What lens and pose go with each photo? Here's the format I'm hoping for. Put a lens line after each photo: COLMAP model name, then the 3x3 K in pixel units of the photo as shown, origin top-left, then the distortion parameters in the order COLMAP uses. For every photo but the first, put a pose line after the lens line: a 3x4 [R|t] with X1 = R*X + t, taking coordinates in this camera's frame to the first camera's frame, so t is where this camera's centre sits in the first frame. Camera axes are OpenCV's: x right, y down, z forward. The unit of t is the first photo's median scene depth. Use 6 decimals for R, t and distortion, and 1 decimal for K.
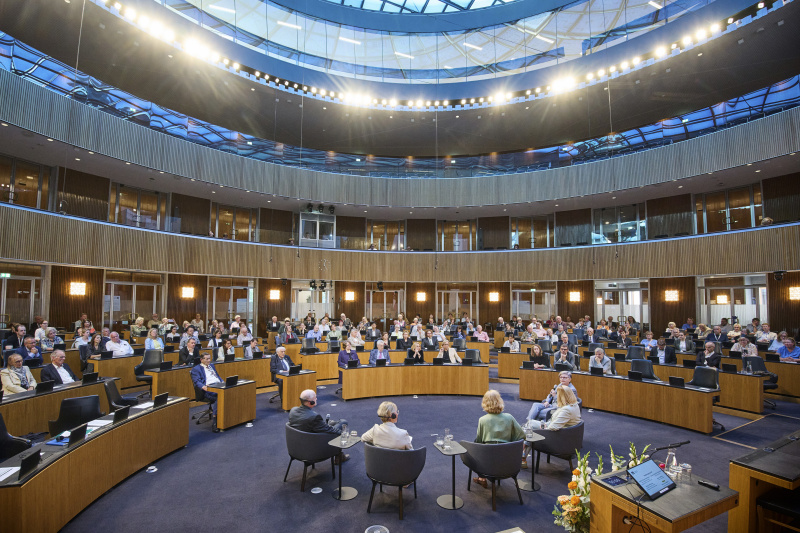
lens RADIAL K [[381.5, 0, 399.4], [0, 381.5, 261.6], [0, 0, 1]] dist [-0.040070, -0.000397]
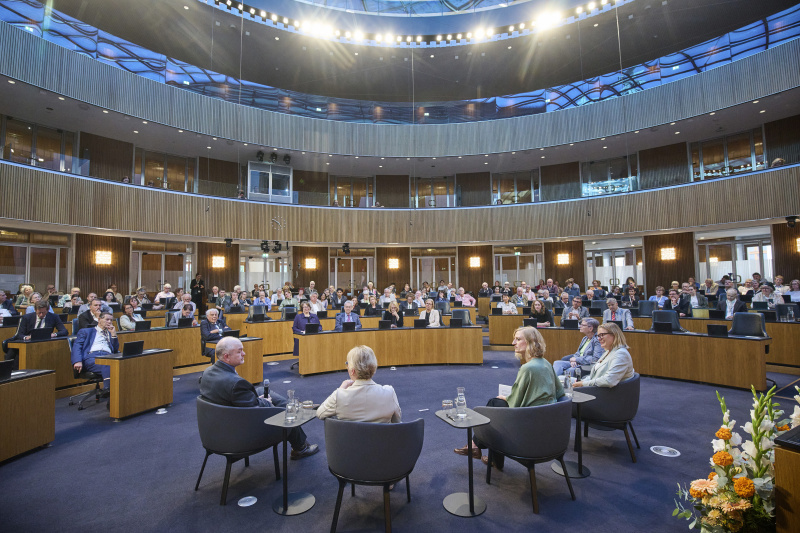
lens RADIAL K [[361.8, 0, 400.0], [0, 361.8, 266.5], [0, 0, 1]] dist [-0.026805, -0.000285]
pose [[0.995006, -0.015430, 0.098611, -0.011462], [0.015680, 0.999876, -0.001763, 0.110931], [-0.098572, 0.003300, 0.995124, 0.189903]]
